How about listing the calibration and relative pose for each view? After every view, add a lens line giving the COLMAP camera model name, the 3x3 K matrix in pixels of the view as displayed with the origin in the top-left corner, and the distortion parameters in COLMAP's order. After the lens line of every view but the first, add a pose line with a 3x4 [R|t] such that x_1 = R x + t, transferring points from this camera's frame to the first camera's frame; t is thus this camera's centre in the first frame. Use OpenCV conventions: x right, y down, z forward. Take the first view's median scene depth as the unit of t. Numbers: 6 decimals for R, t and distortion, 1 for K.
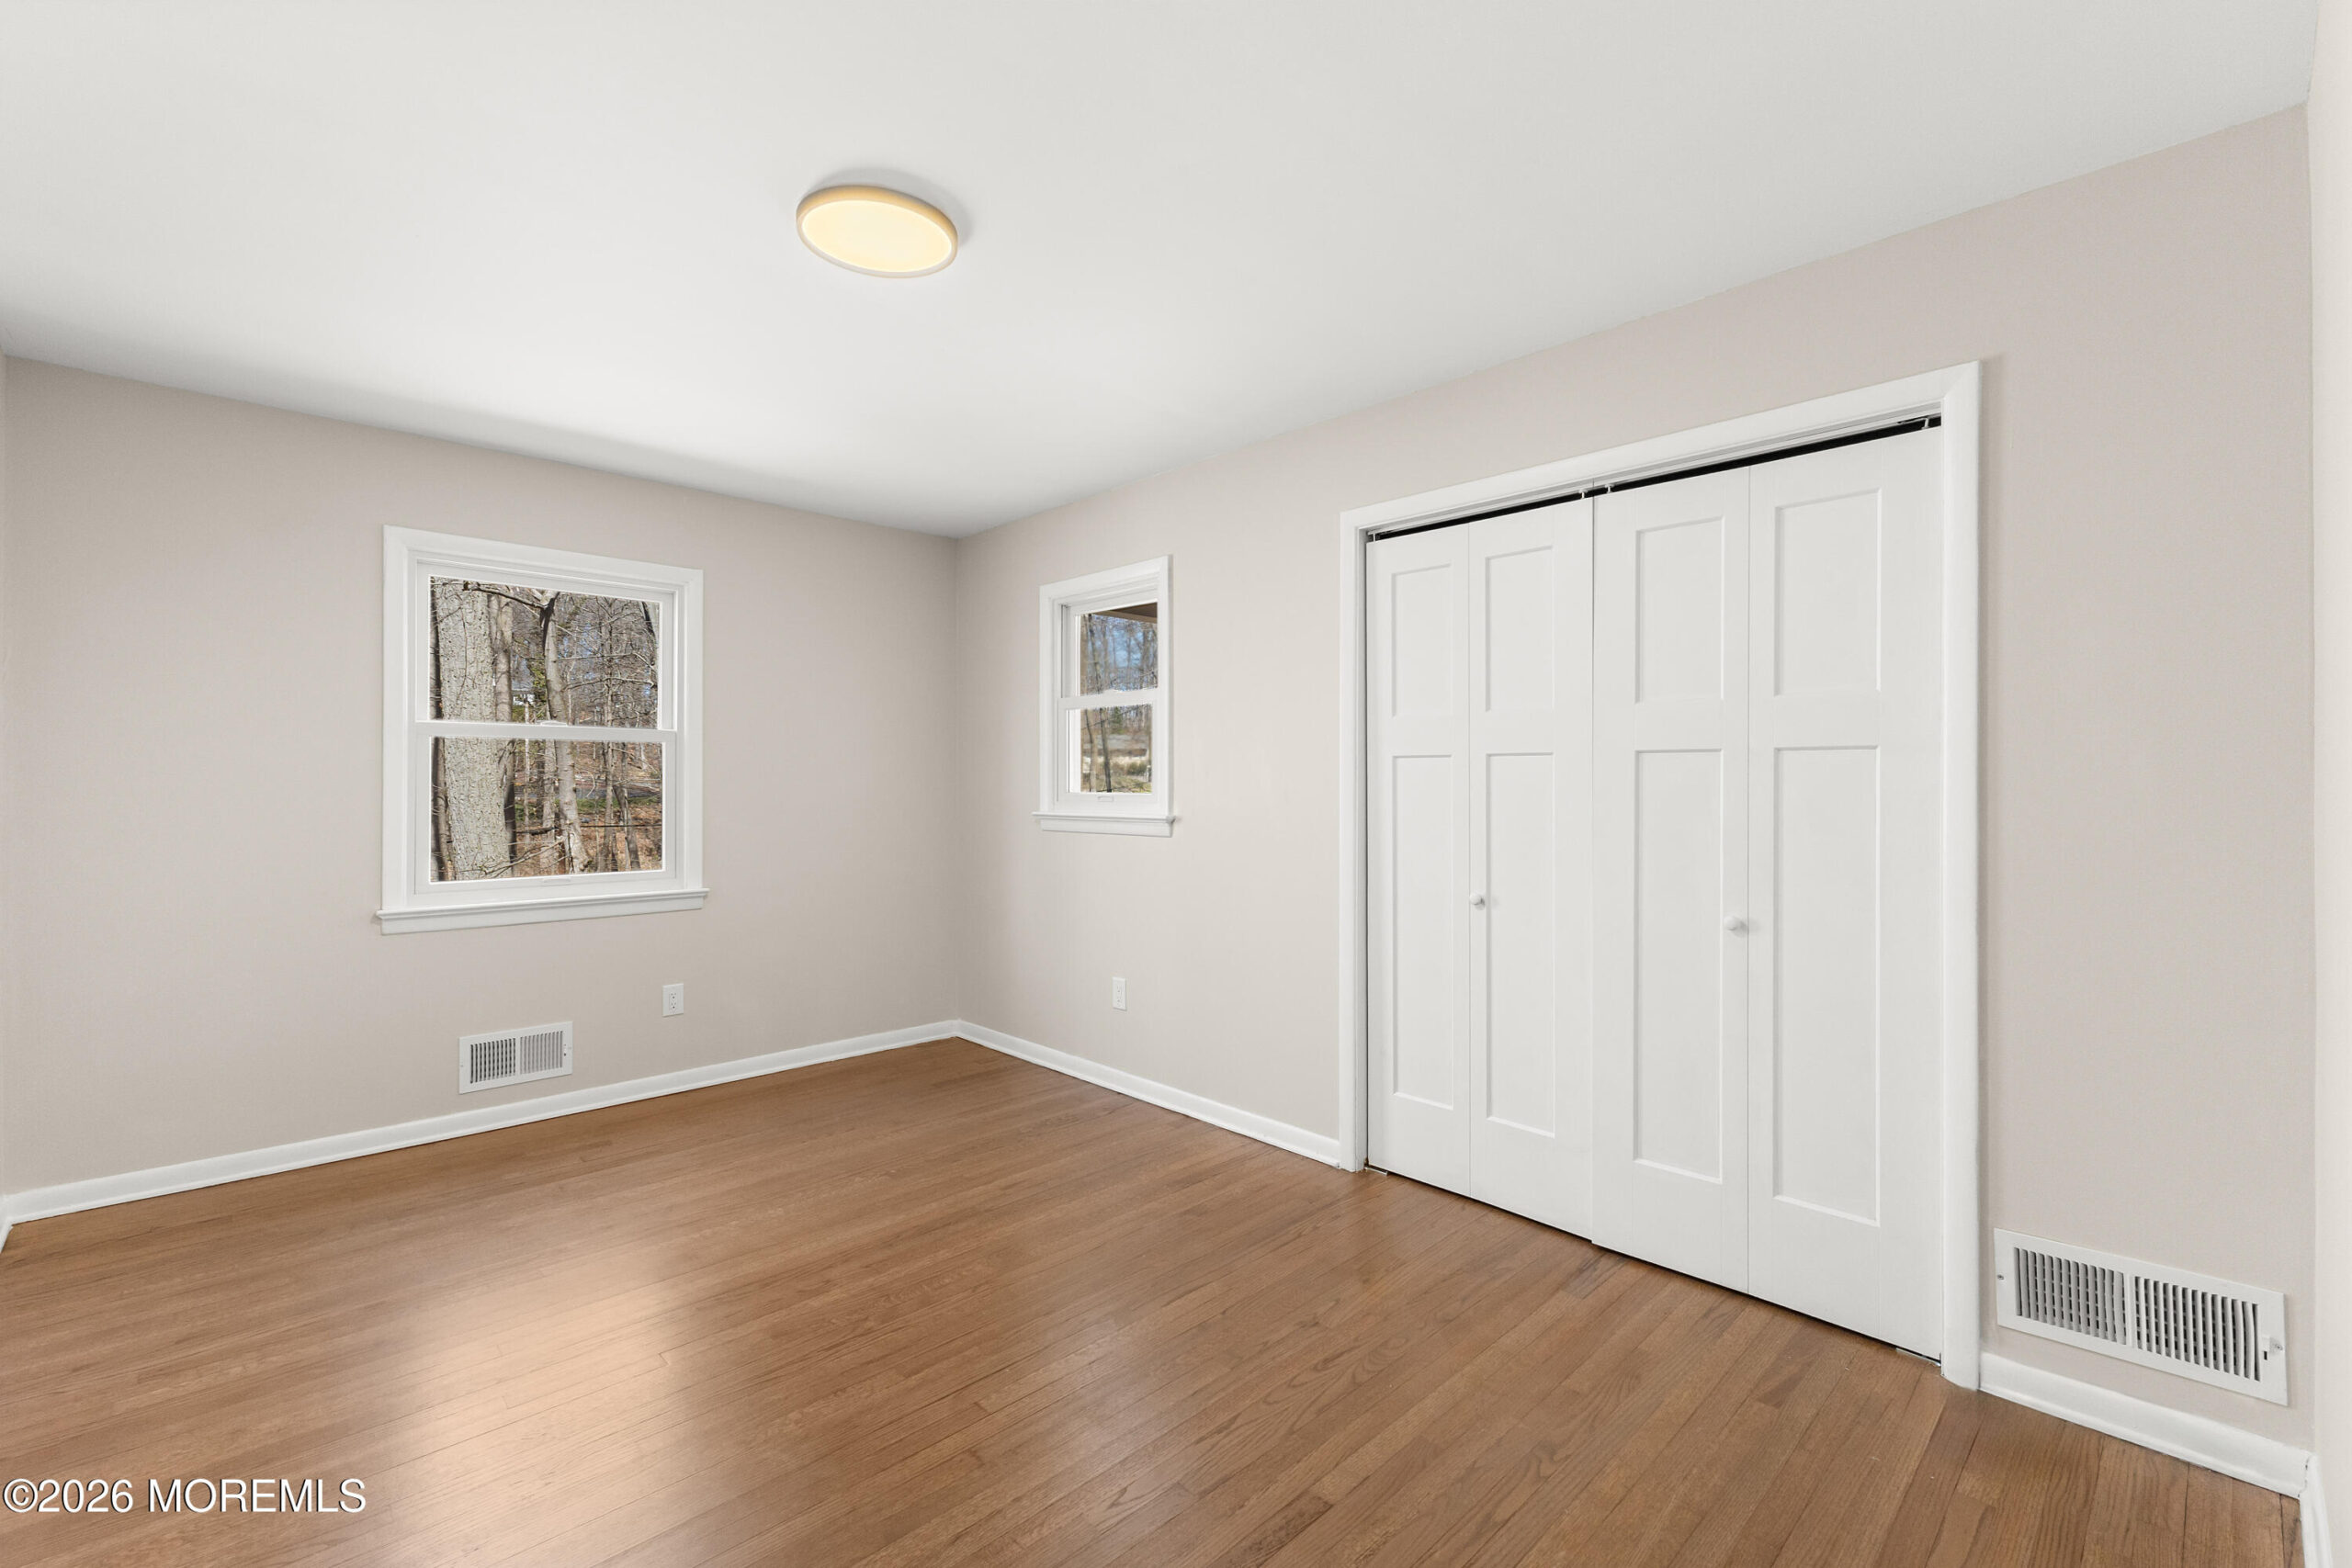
lens RADIAL K [[1018.3, 0, 1176.0], [0, 1018.3, 784.0], [0, 0, 1]] dist [0.009832, -0.000042]
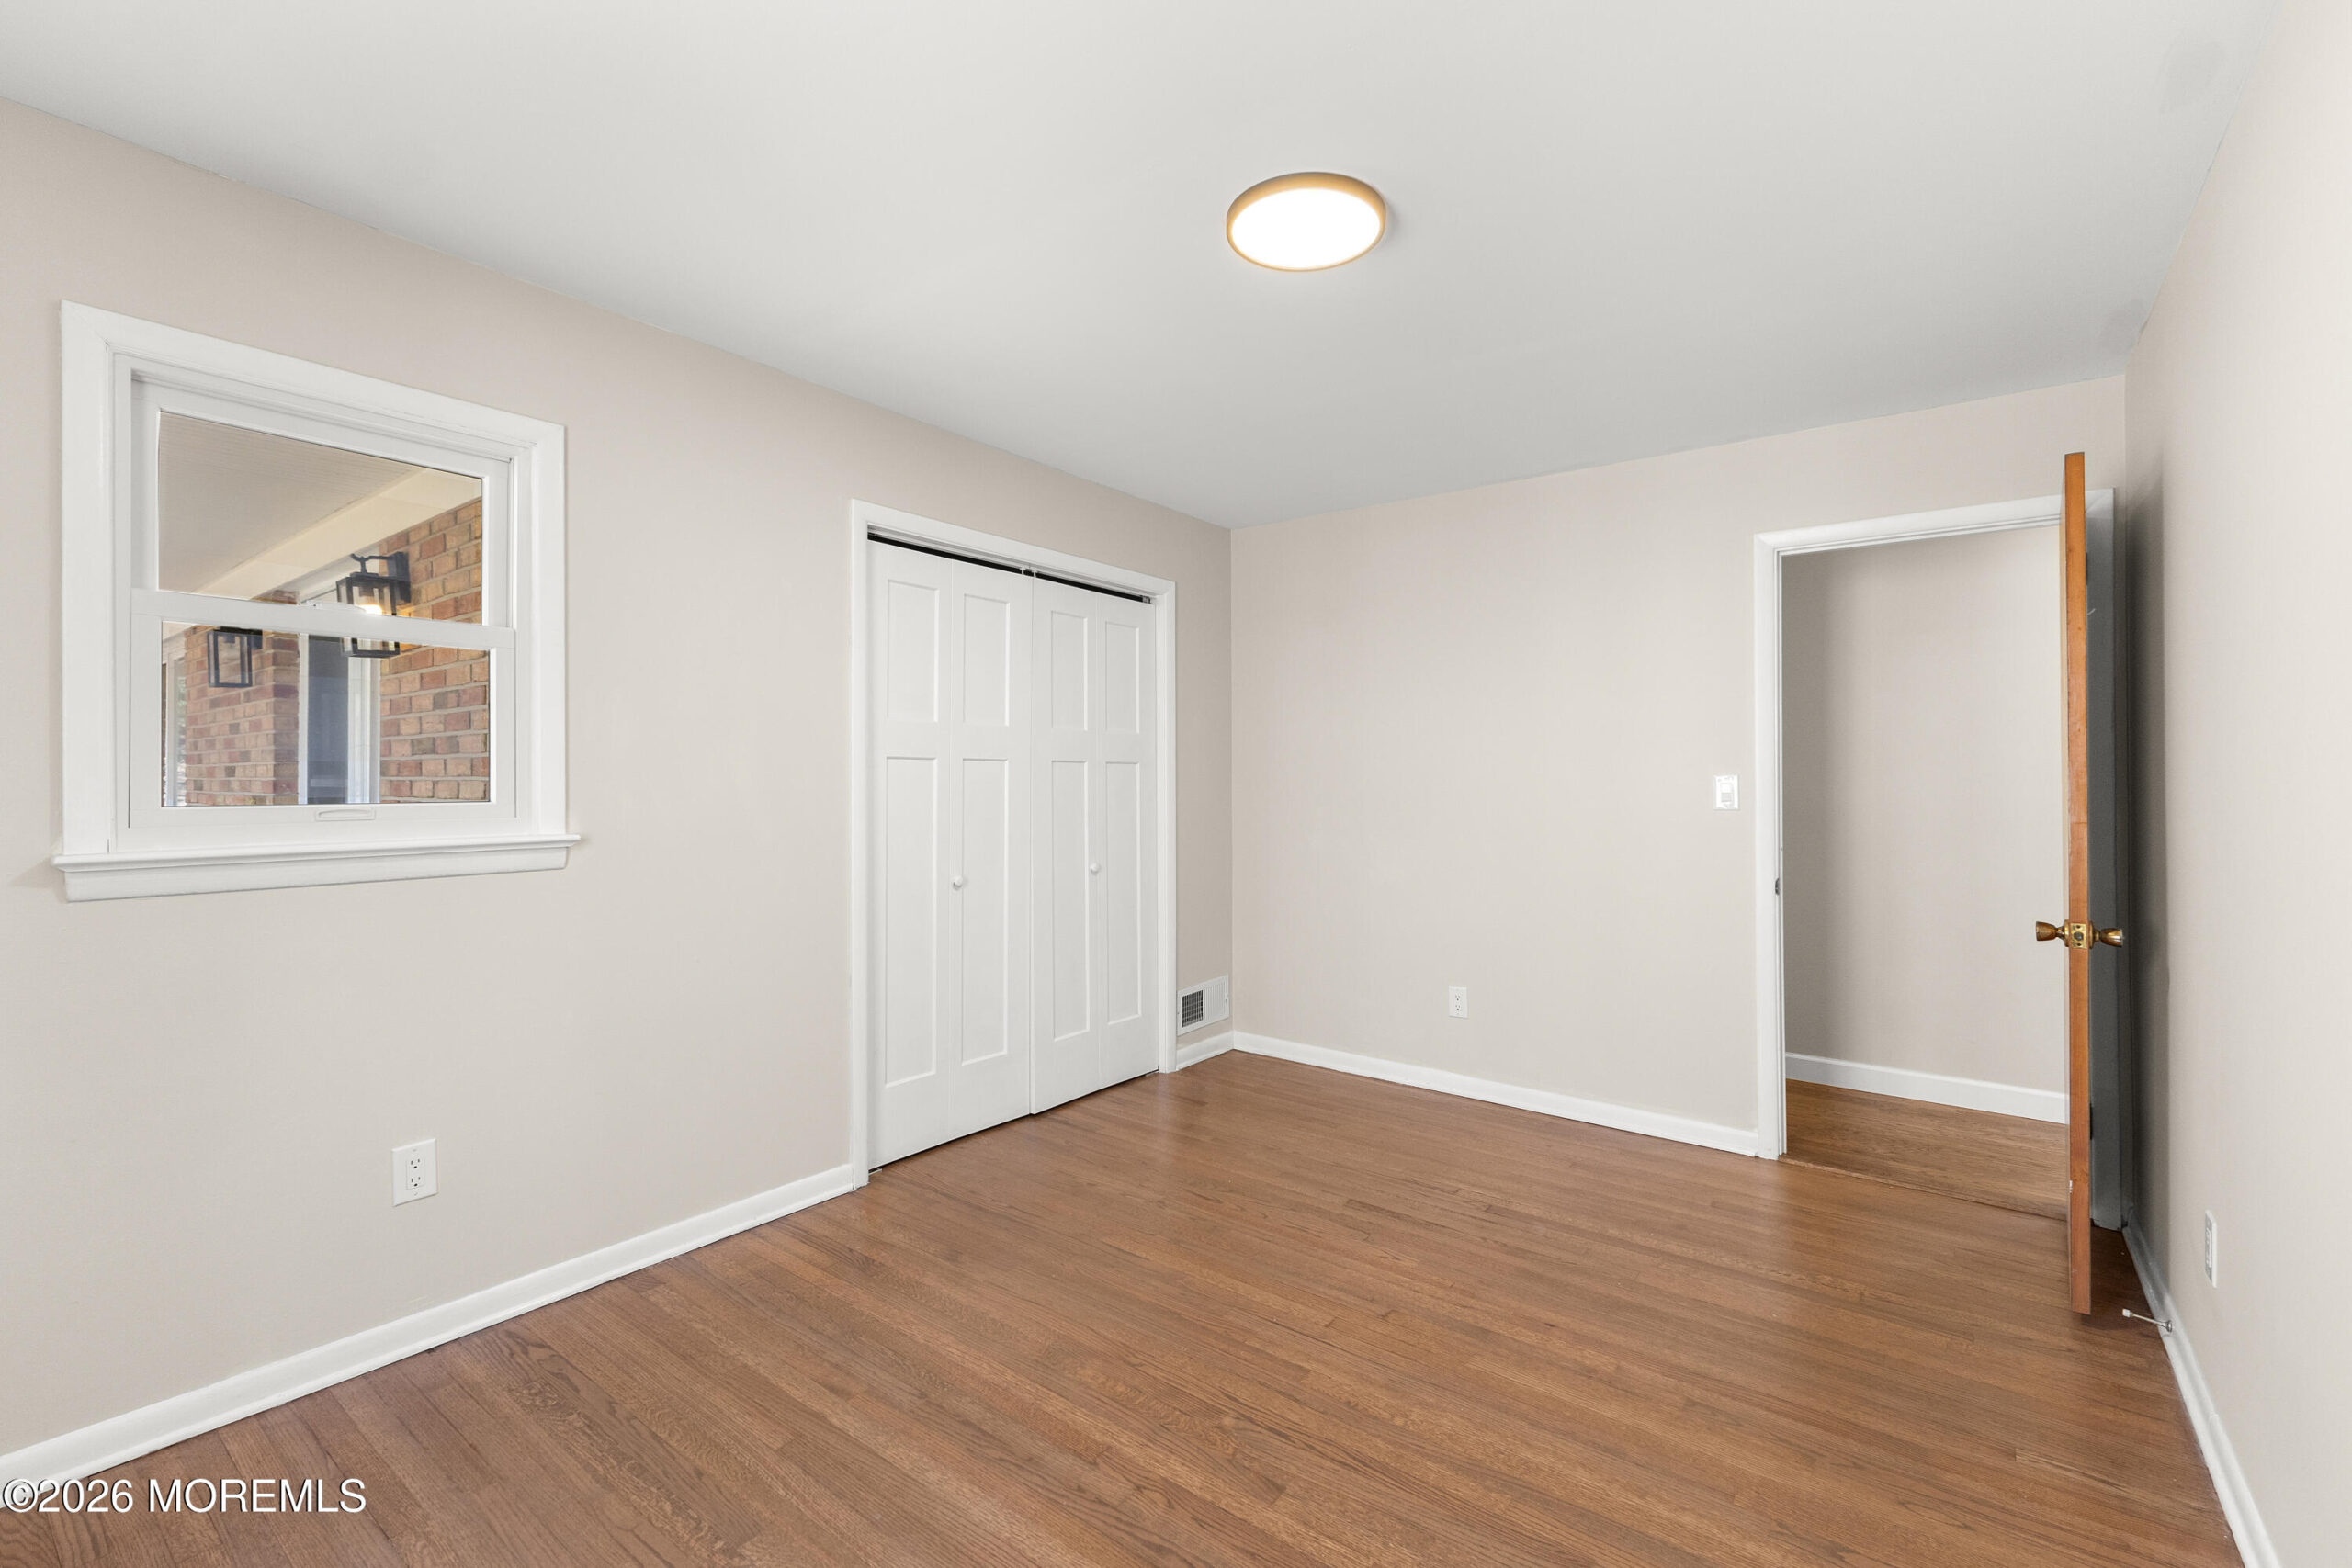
lens RADIAL K [[1010.1, 0, 1179.7], [0, 1010.1, 776.4], [0, 0, 1]] dist [-0.000473, -0.000133]
pose [[-0.158586, 0.004971, 0.987333, -0.906475], [0.005130, 0.999978, -0.004210, -0.002394], [-0.987332, 0.004397, -0.158608, 0.944213]]
